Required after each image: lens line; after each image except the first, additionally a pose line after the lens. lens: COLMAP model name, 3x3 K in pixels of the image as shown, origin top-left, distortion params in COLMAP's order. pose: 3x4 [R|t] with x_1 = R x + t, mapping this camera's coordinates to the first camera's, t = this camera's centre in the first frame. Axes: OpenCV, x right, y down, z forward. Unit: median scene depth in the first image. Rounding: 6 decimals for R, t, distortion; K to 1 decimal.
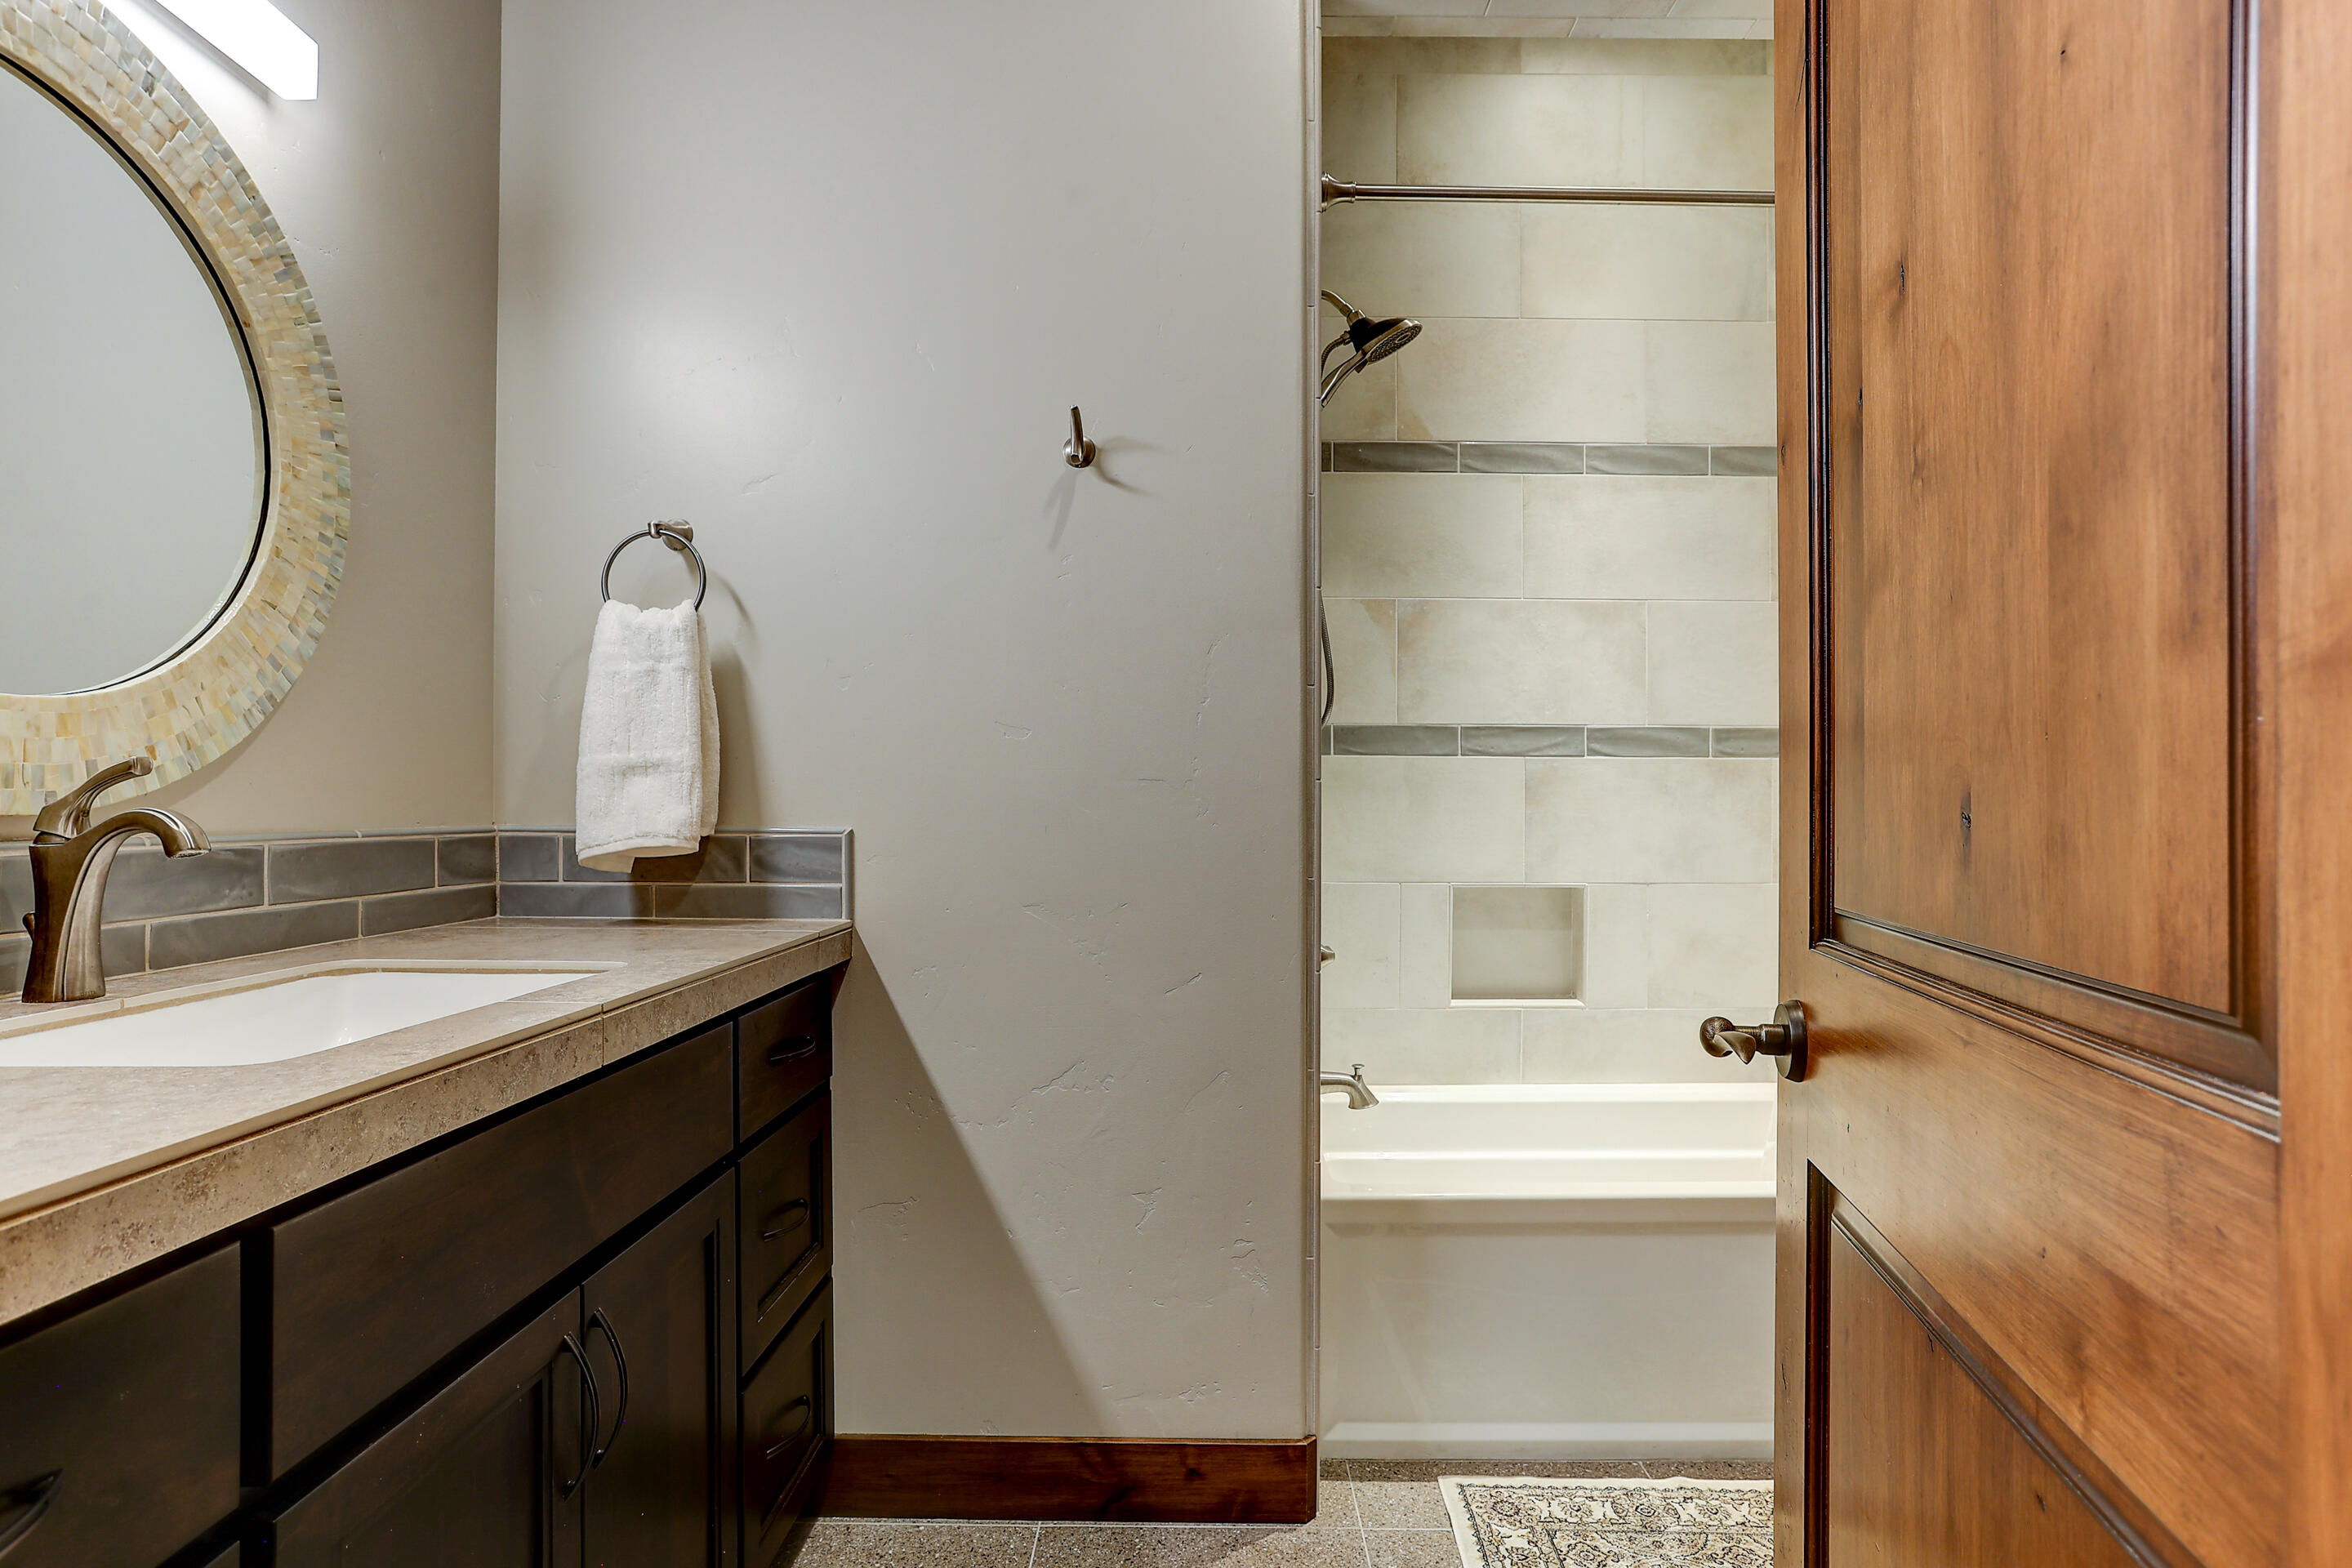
lens RADIAL K [[1147.2, 0, 1168.1], [0, 1147.2, 790.6], [0, 0, 1]] dist [-0.057696, 0.001532]
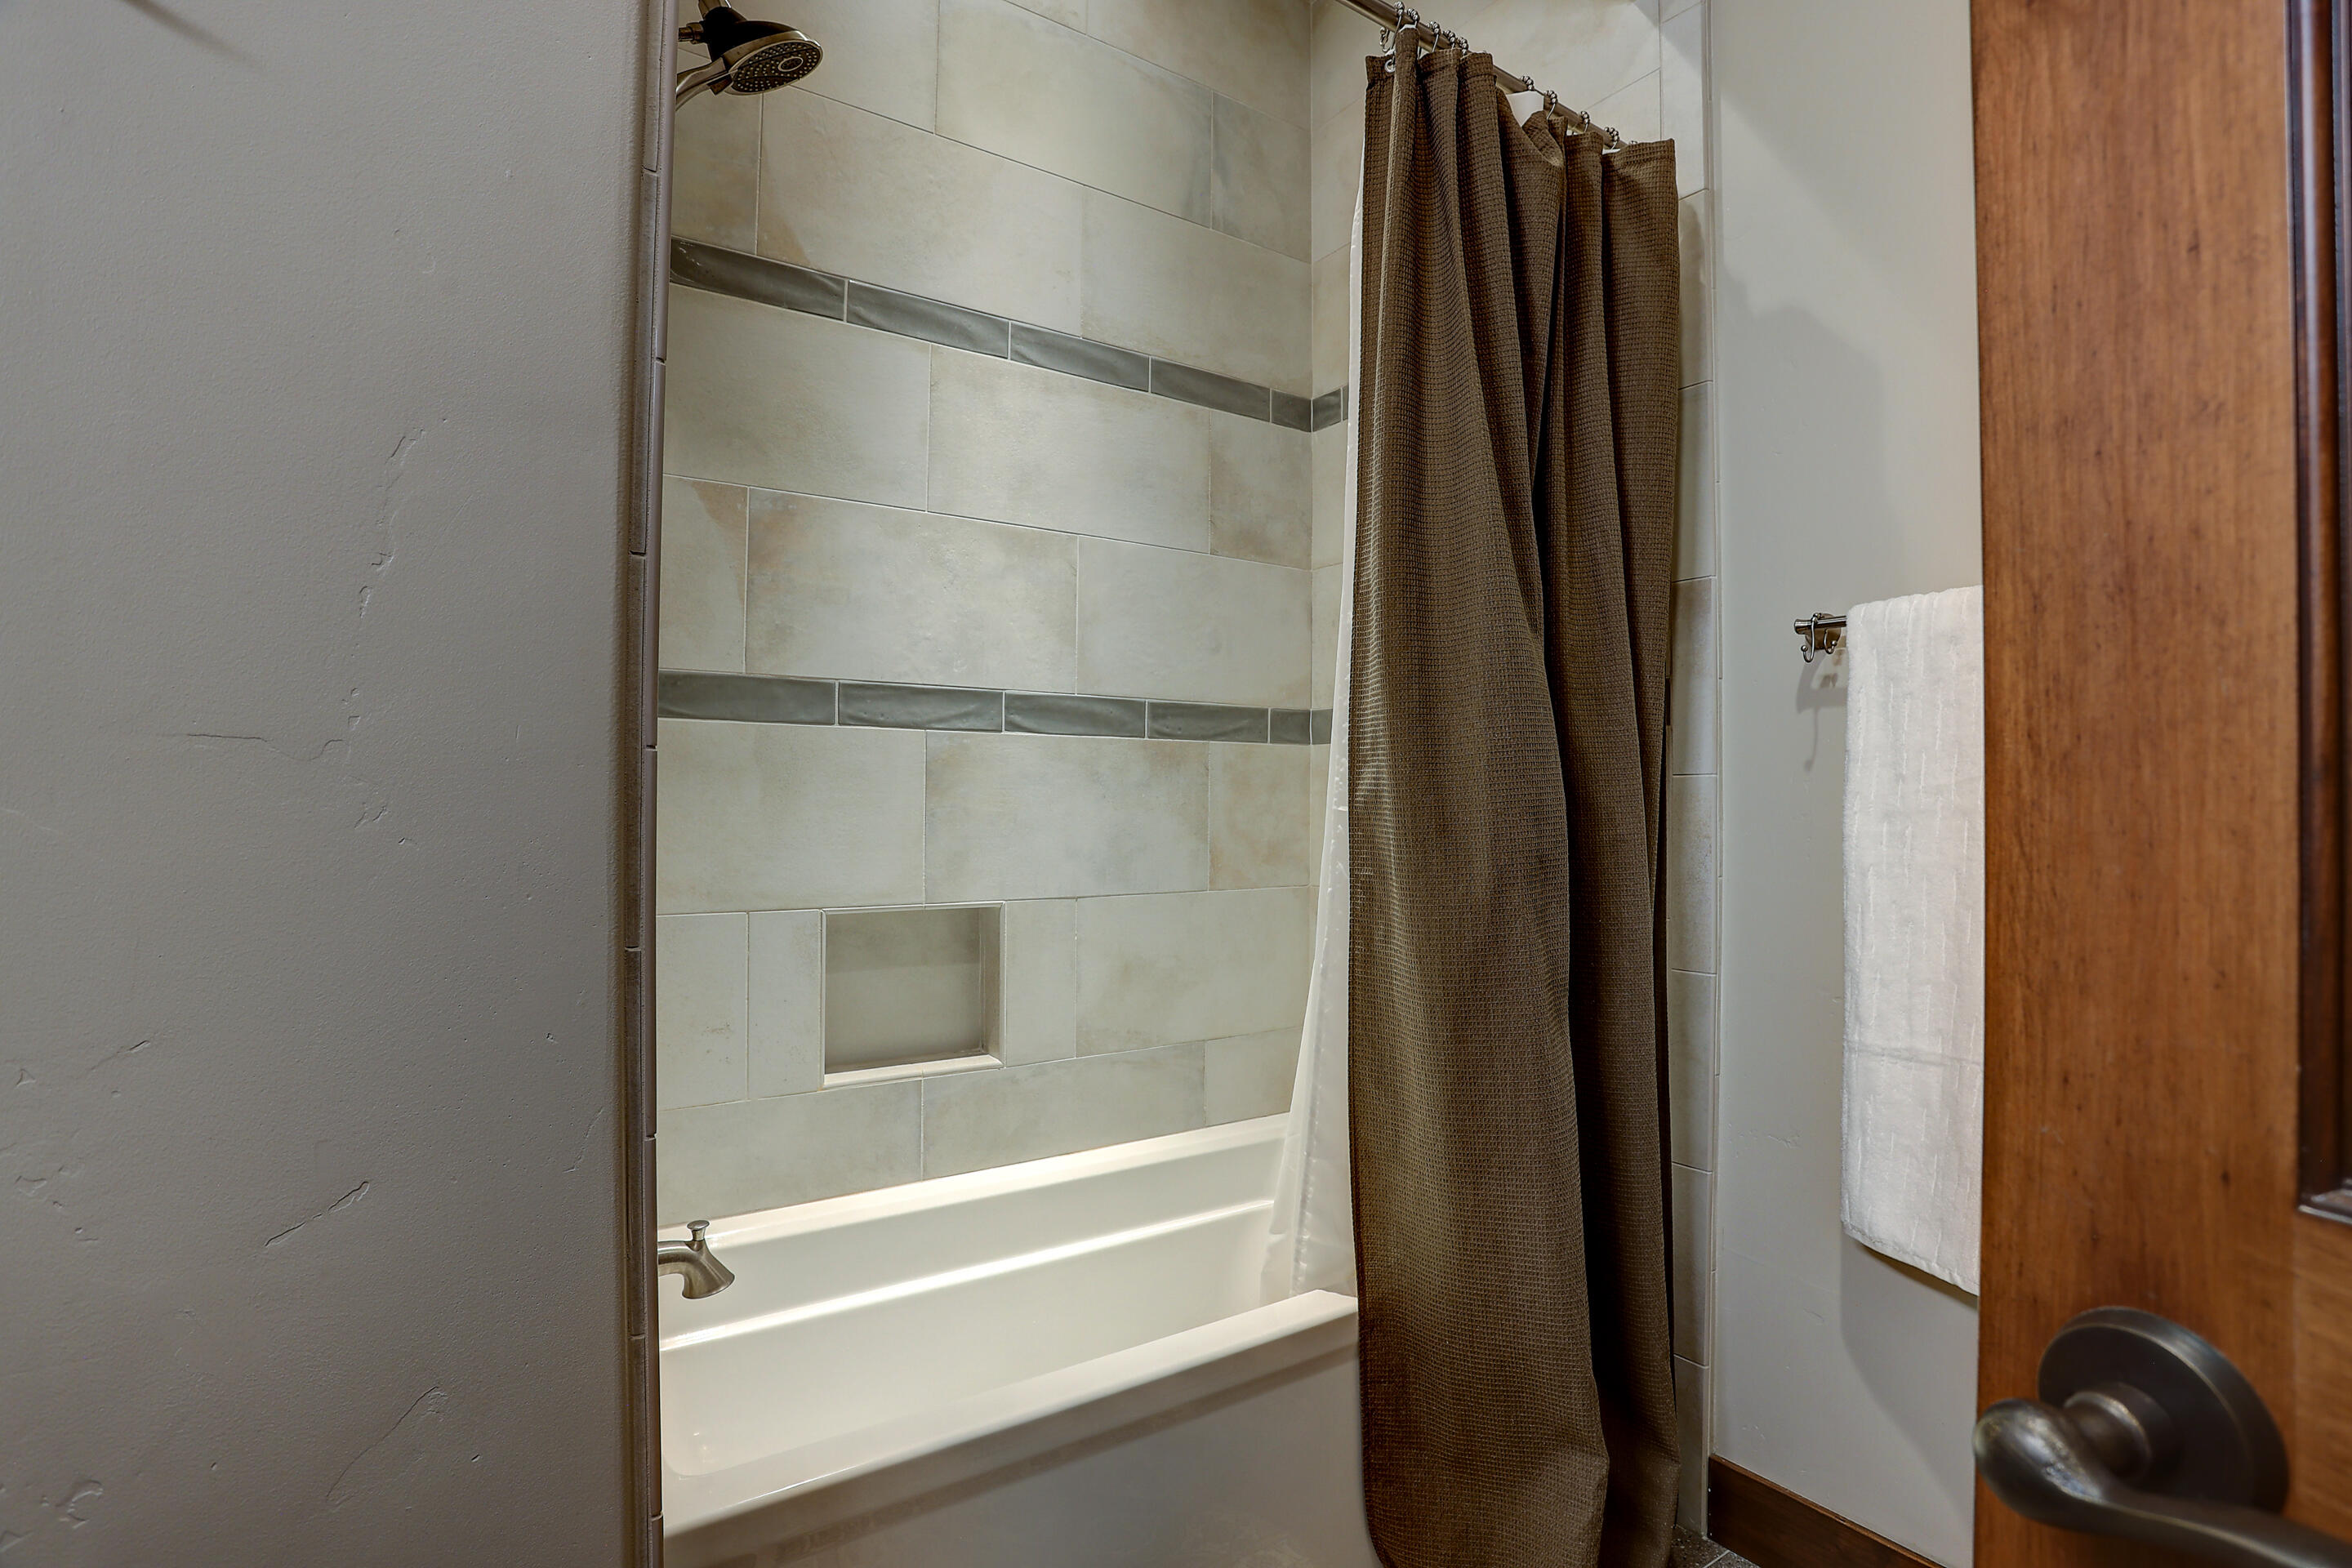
lens RADIAL K [[1147.2, 0, 1177.3], [0, 1147.2, 788.4], [0, 0, 1]] dist [-0.057696, 0.001532]
pose [[0.818551, 0.007302, 0.574388, 0.025240], [-0.010478, 0.999943, 0.002220, 0.004612], [-0.574339, -0.007836, 0.818580, 0.310999]]
